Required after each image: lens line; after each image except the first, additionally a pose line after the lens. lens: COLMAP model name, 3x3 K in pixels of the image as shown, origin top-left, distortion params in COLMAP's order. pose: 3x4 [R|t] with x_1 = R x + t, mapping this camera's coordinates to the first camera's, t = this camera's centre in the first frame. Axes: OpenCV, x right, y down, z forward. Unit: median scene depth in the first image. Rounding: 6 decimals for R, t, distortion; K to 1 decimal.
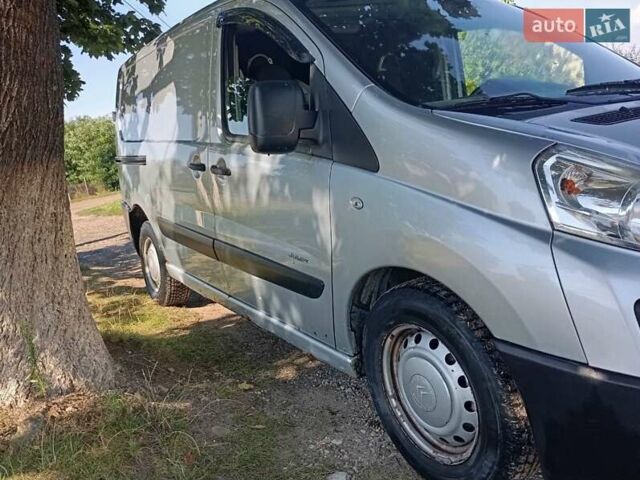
lens RADIAL K [[547.4, 0, 319.8], [0, 547.4, 237.2], [0, 0, 1]] dist [0.002551, -0.002946]
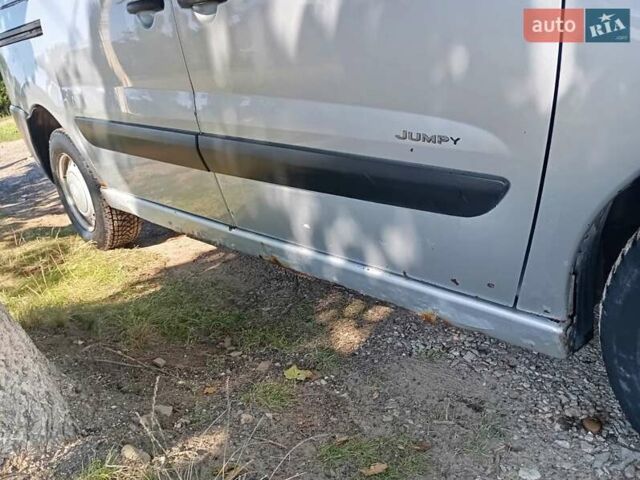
lens RADIAL K [[547.4, 0, 319.8], [0, 547.4, 237.2], [0, 0, 1]] dist [0.002551, -0.002946]
pose [[0.982483, -0.124760, 0.138424, -0.121738], [0.099793, 0.979573, 0.174581, 0.017119], [-0.157377, -0.157710, 0.974864, 0.304860]]
